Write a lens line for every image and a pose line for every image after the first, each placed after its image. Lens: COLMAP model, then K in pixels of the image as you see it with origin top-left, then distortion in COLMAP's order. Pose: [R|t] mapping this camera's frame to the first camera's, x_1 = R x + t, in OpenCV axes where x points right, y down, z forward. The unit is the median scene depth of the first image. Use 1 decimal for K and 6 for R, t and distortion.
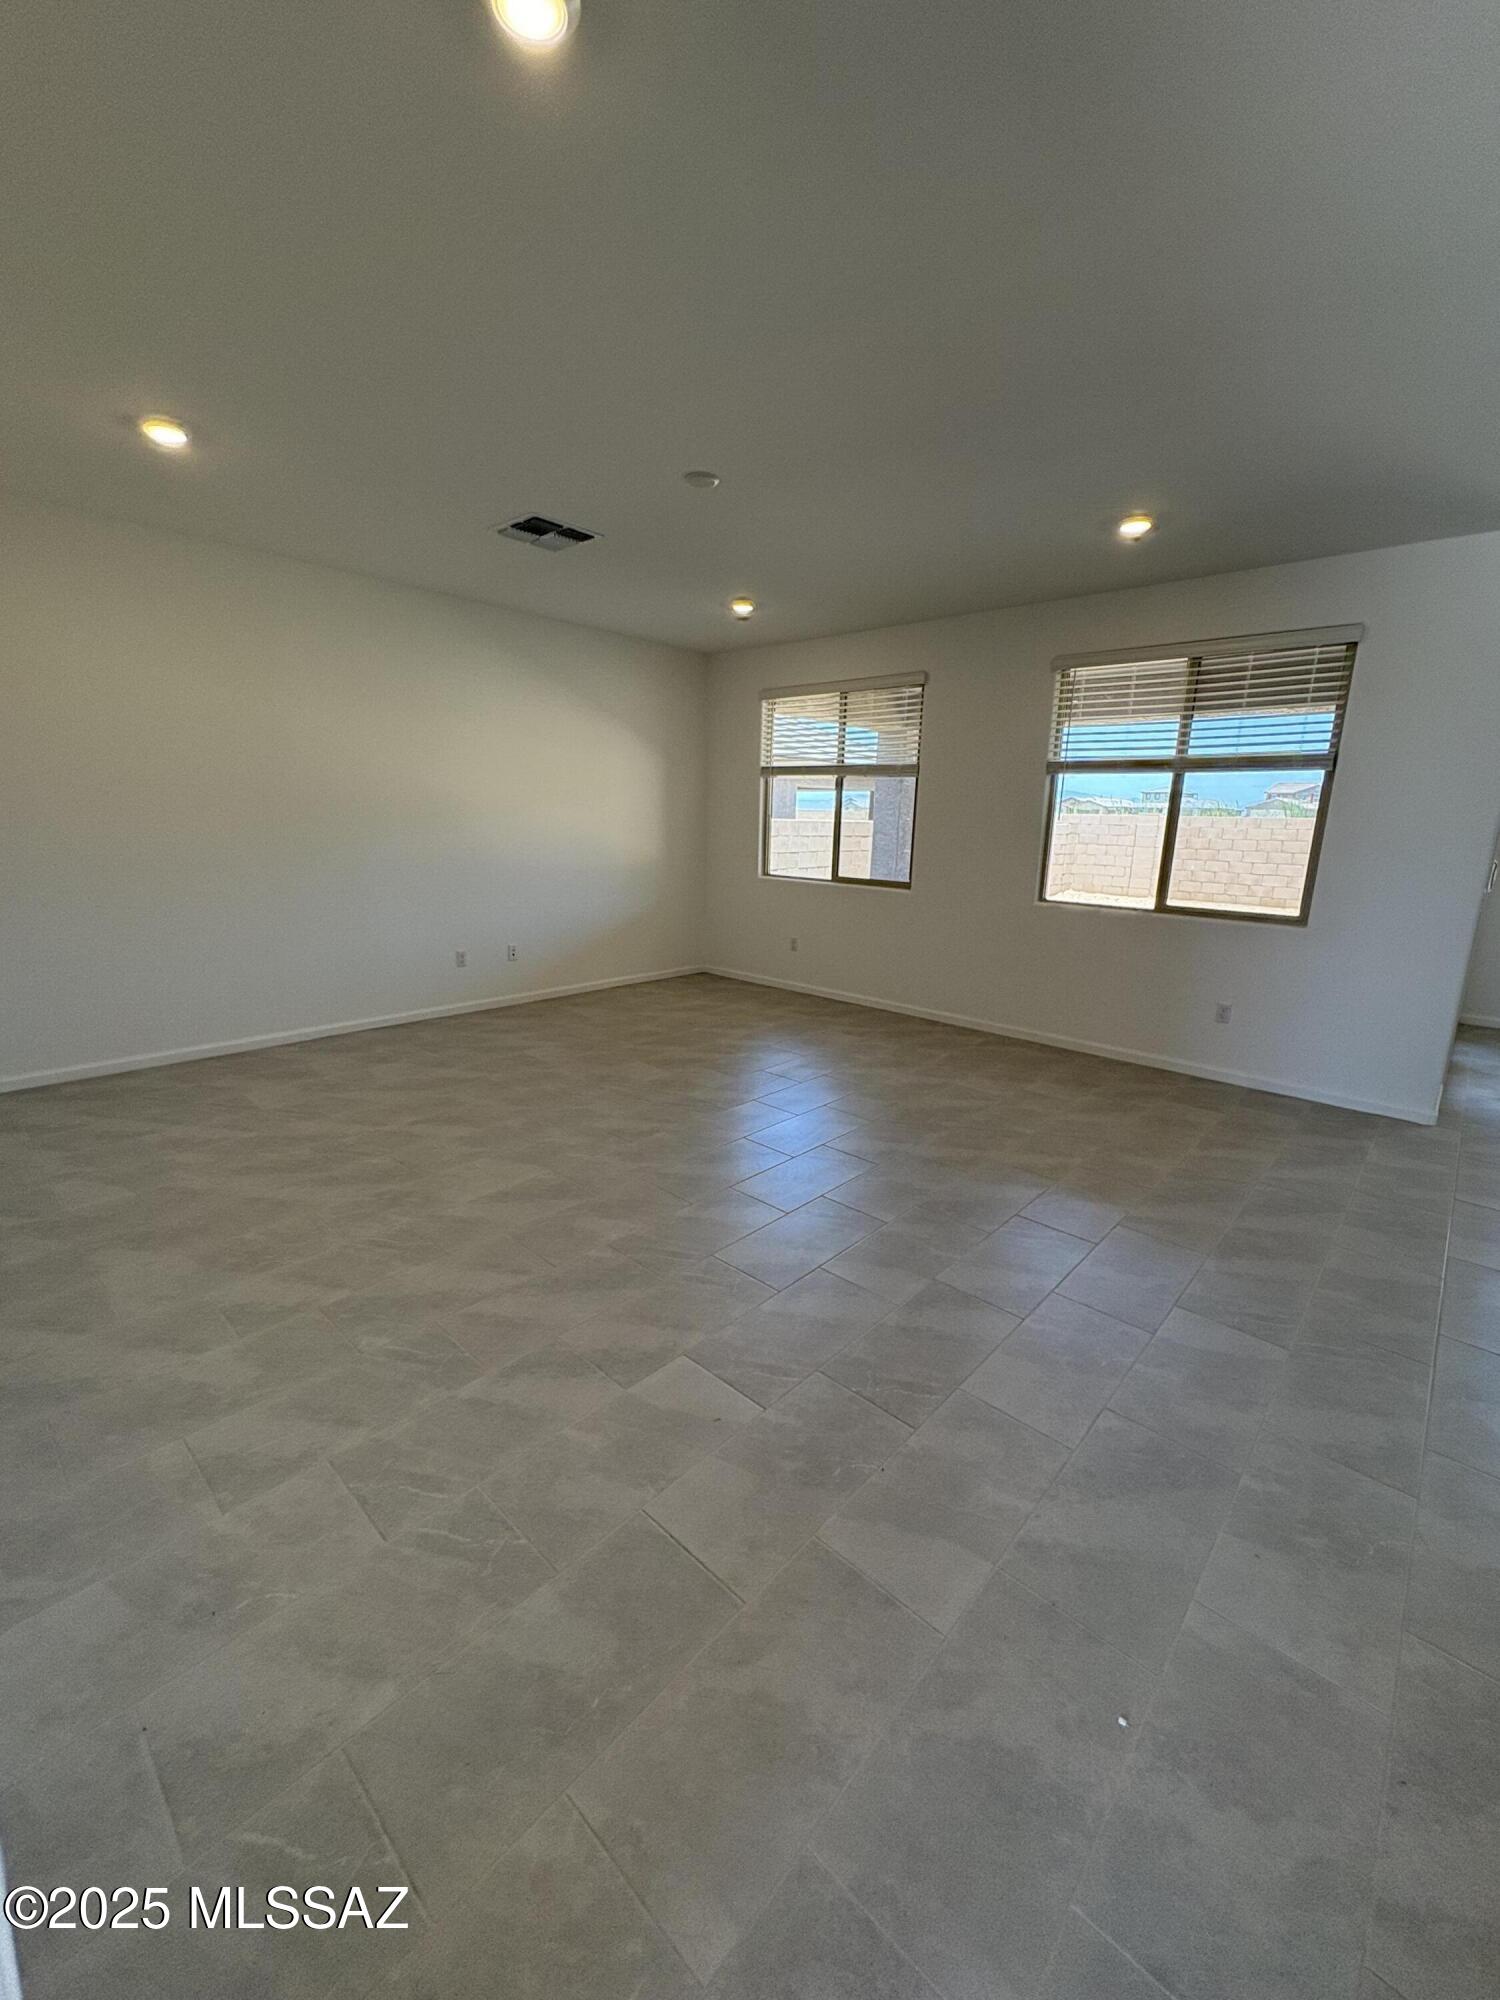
lens RADIAL K [[802.7, 0, 750.3], [0, 802.7, 996.7], [0, 0, 1]] dist [0.002831, -0.000104]
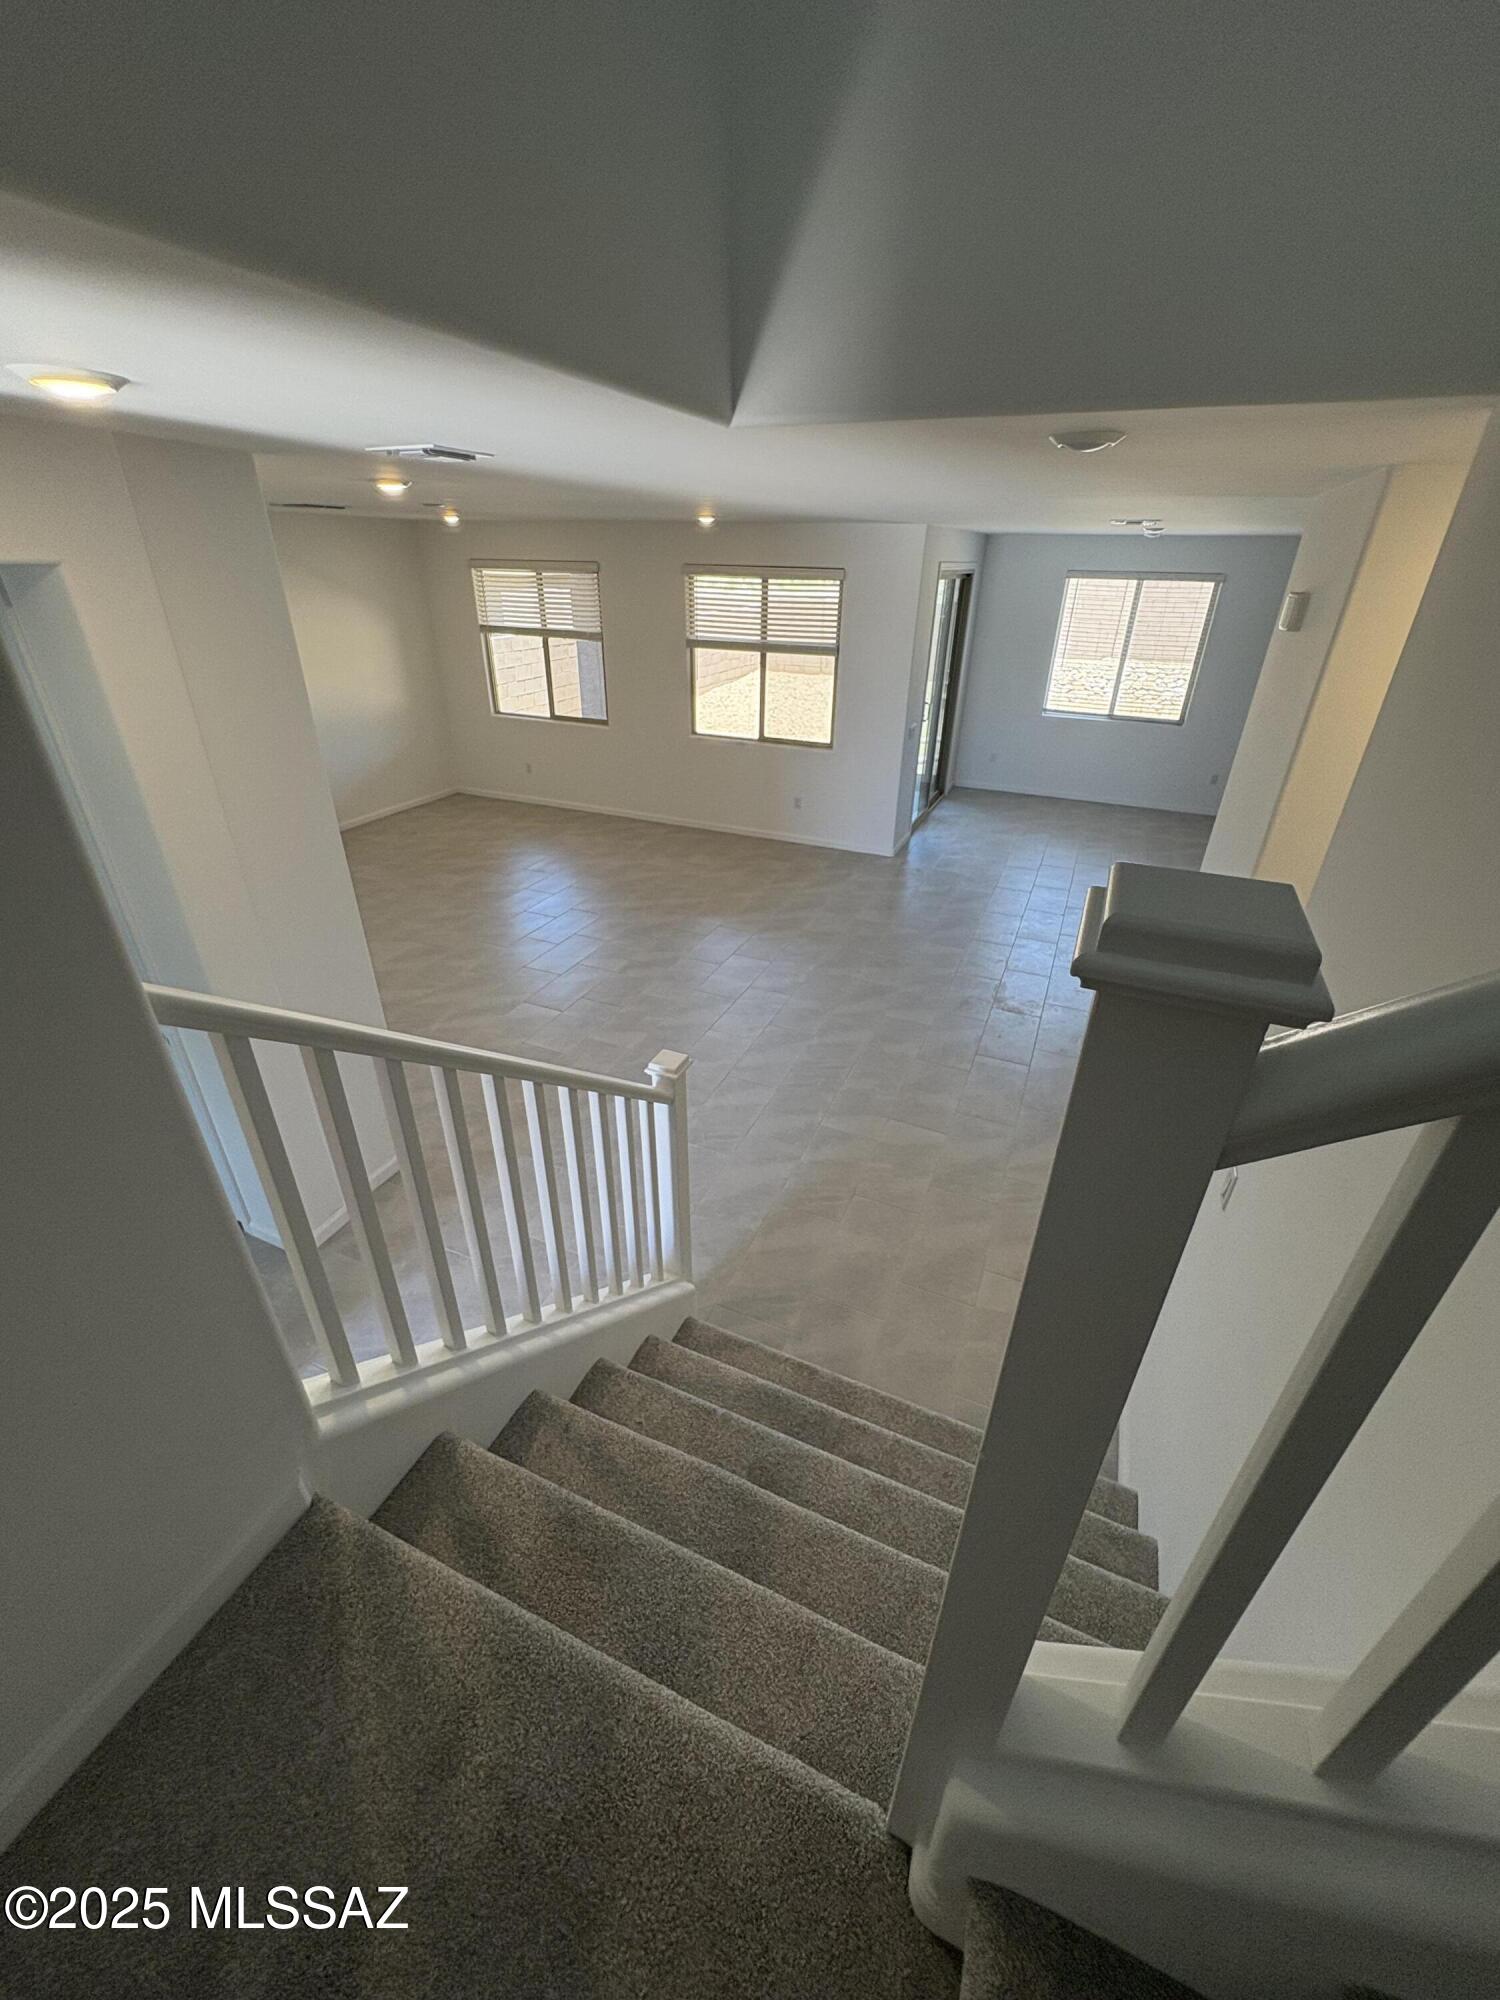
lens RADIAL K [[802.7, 0, 755.4], [0, 802.7, 987.5], [0, 0, 1]] dist [0.002831, -0.000104]
pose [[0.942074, -0.163634, 0.292782, -0.058205], [0.078076, 0.955925, 0.283038, -0.092803], [-0.326192, -0.243784, 0.913328, -0.617344]]
